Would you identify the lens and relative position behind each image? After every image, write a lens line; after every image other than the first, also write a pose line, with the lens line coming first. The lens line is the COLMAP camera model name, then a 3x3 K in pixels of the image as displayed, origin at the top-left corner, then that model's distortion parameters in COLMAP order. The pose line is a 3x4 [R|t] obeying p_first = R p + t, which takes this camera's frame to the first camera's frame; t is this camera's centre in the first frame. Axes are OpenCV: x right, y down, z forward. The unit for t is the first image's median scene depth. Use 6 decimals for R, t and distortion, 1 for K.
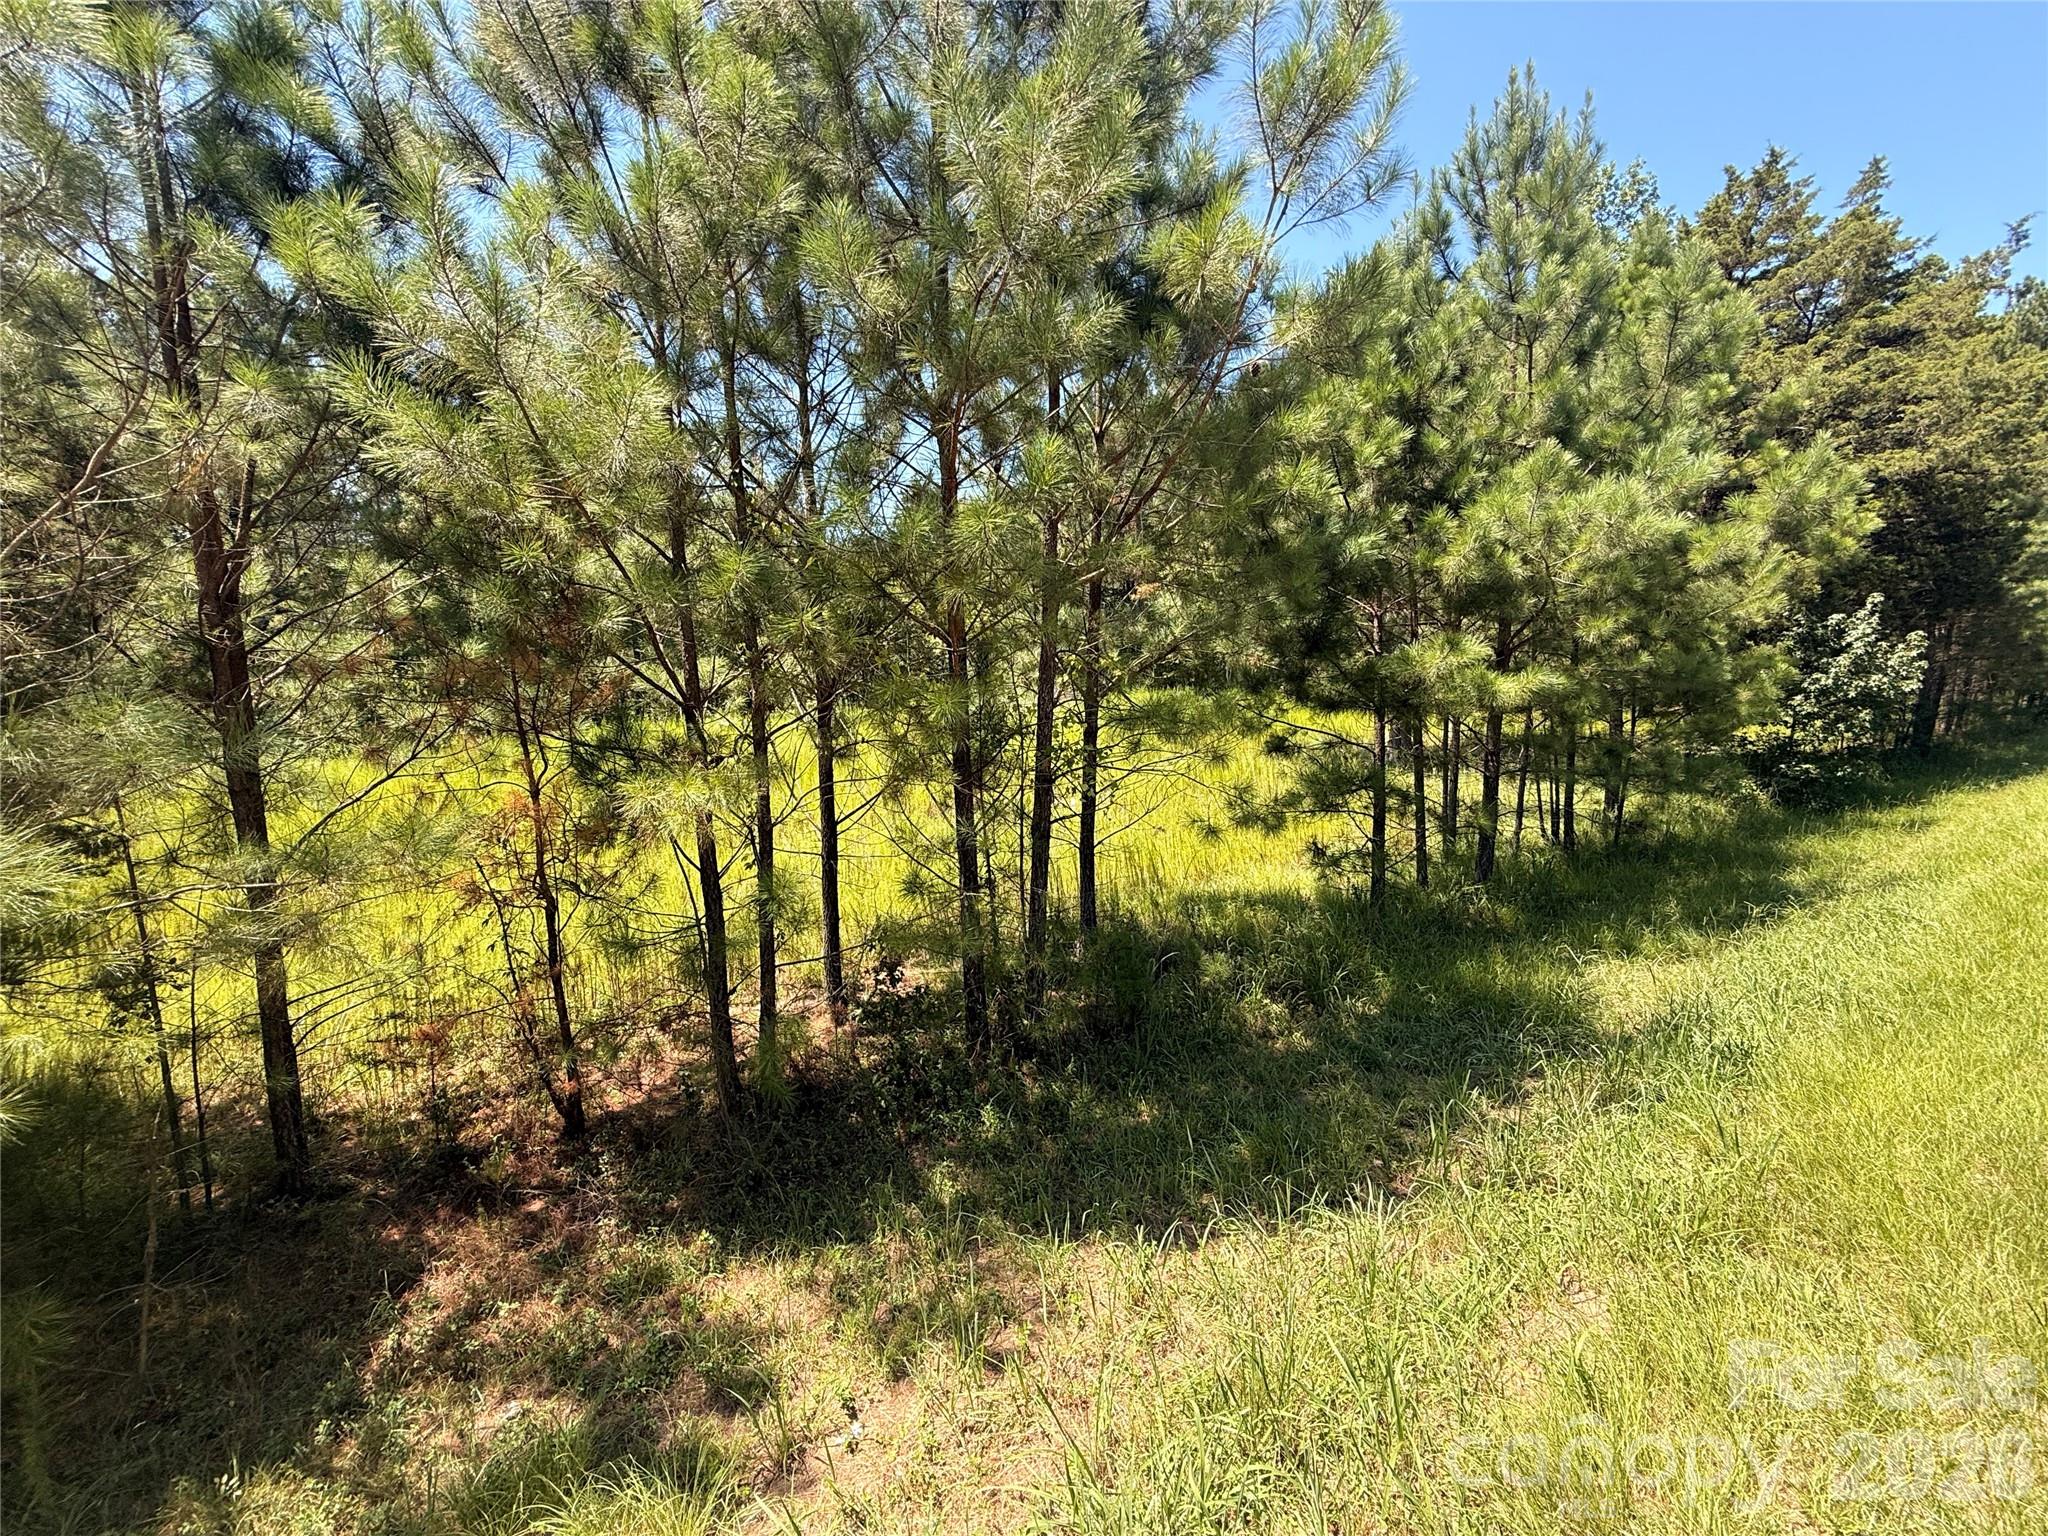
lens RADIAL K [[819.5, 0, 1020.4], [0, 819.5, 769.8], [0, 0, 1]] dist [0.004849, 0.000494]
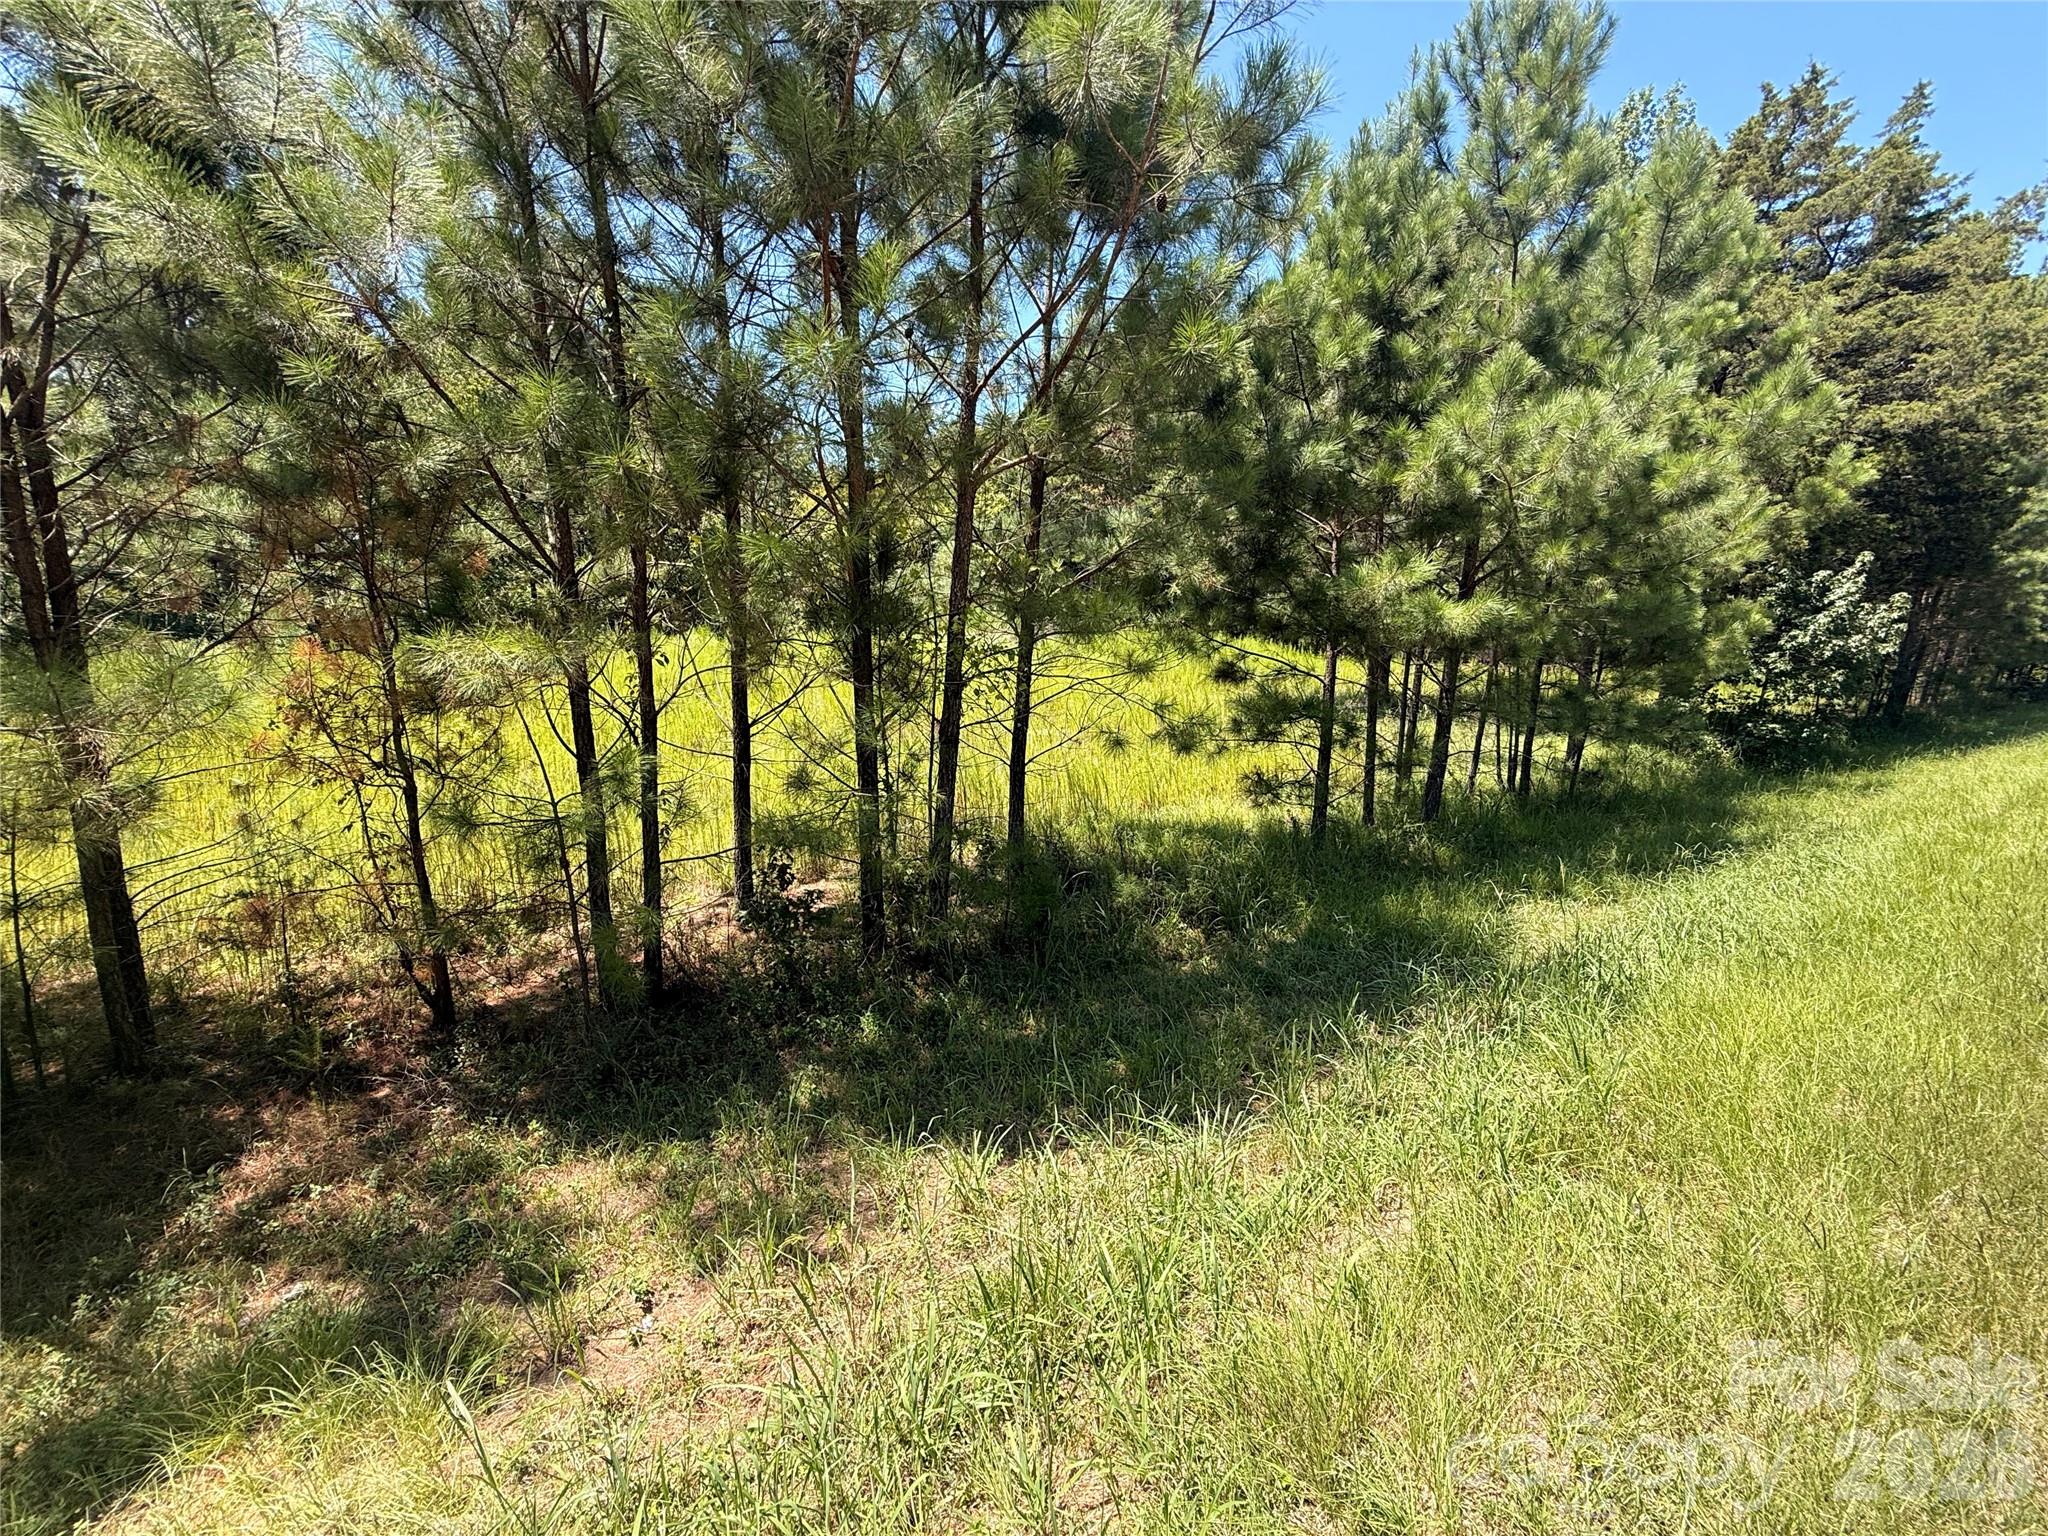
lens RADIAL K [[819.5, 0, 1027.3], [0, 819.5, 768.3], [0, 0, 1]] dist [0.004849, 0.000494]
pose [[0.998817, 0.046300, 0.014855, 0.089608], [-0.047221, 0.996486, 0.069182, 0.035960], [-0.011600, -0.069801, 0.997493, 0.042821]]
